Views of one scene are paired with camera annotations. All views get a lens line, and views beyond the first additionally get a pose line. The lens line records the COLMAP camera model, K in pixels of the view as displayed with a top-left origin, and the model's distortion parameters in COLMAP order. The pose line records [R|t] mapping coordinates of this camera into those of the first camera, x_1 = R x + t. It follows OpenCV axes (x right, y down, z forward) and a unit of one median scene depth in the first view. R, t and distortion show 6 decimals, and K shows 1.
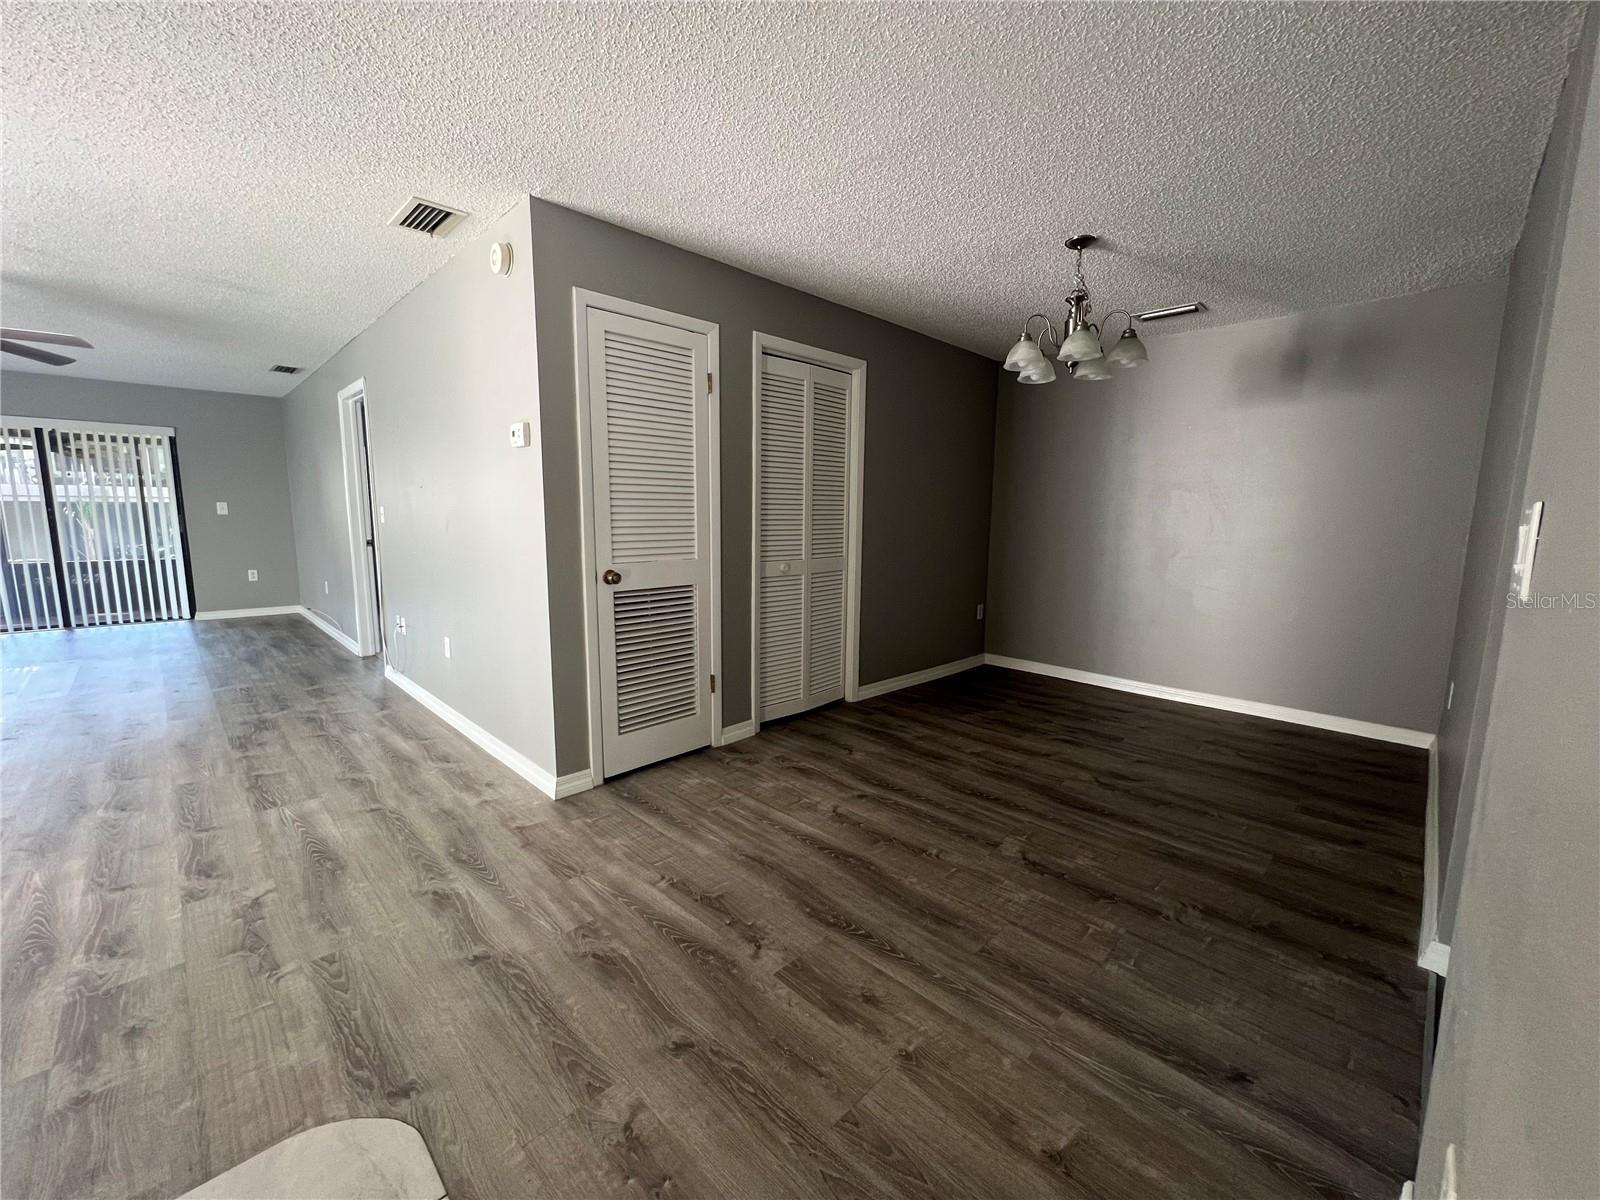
lens RADIAL K [[642.1, 0, 799.2], [0, 642.1, 601.4], [0, 0, 1]] dist [-0.000375, 0.000405]
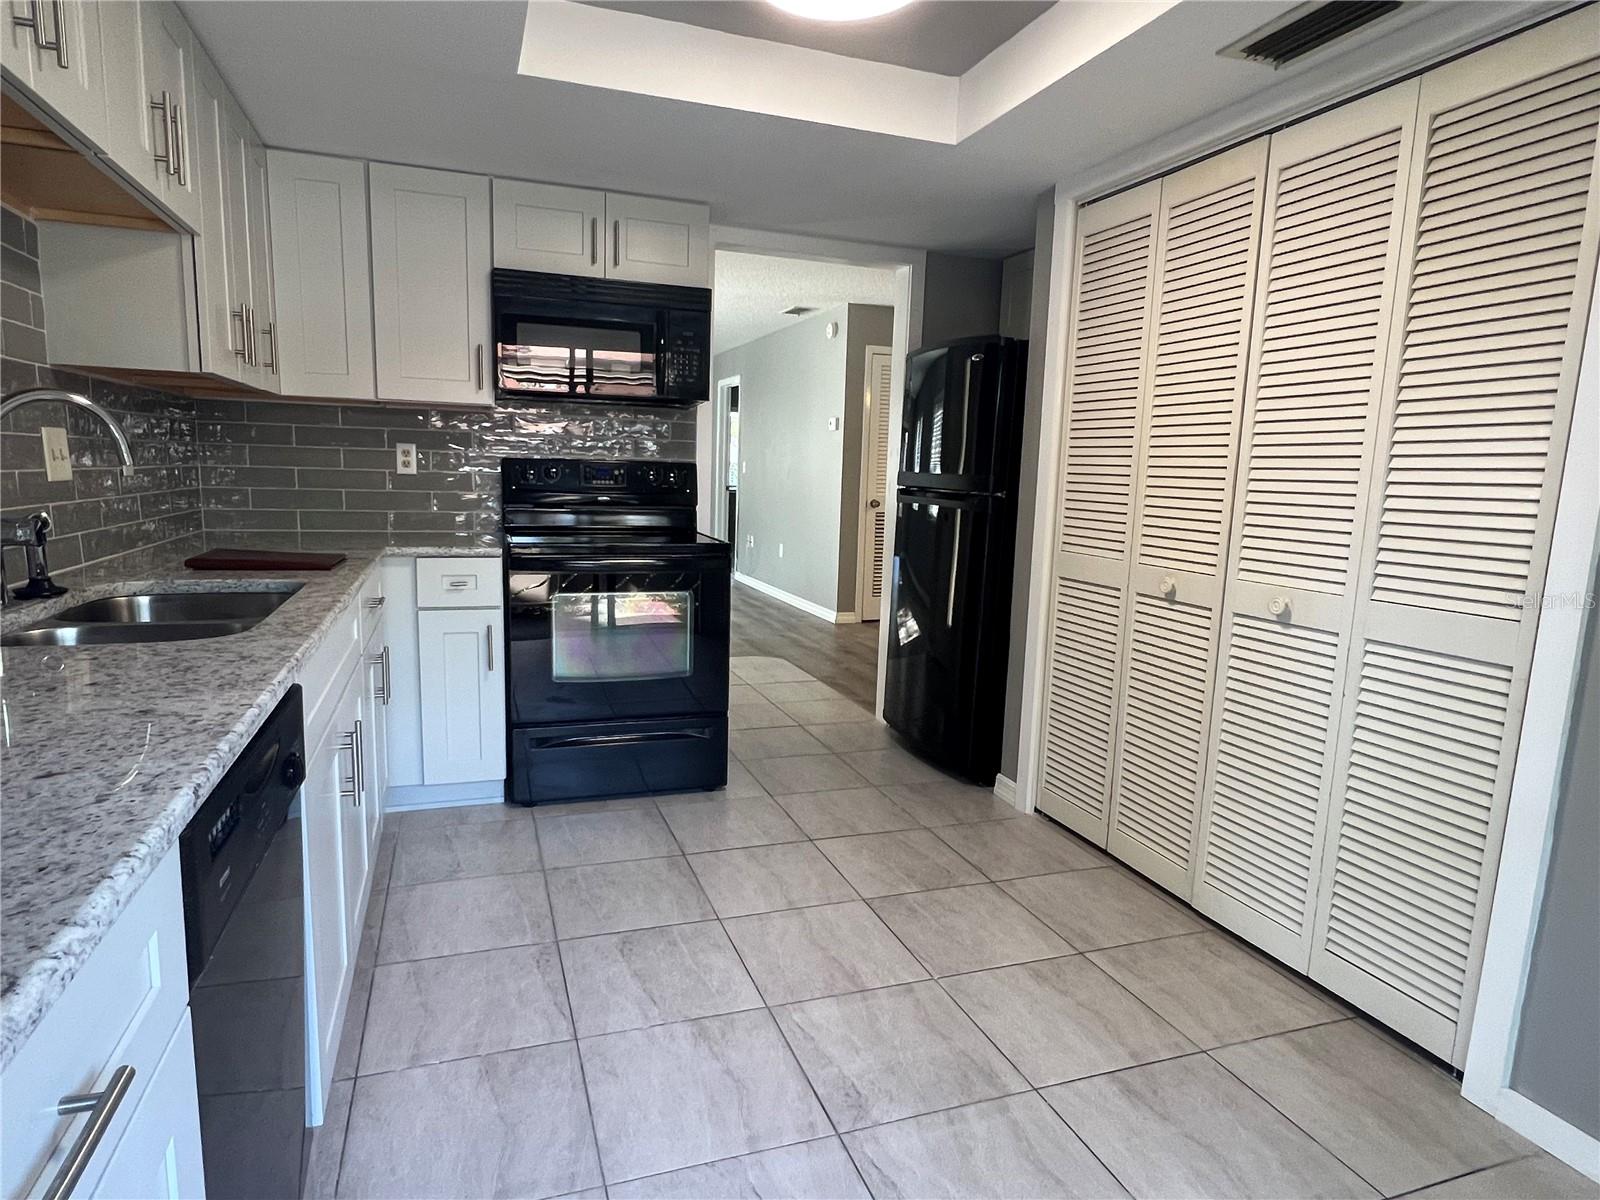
lens RADIAL K [[926.6, 0, 800.0], [0, 926.6, 610.6], [0, 0, 1]] dist [0.002628, -0.000689]
pose [[0.906266, 0.082767, -0.414526, 0.634185], [-0.081047, 0.996472, 0.021772, 0.228100], [0.414866, 0.013865, 0.909777, -1.475943]]
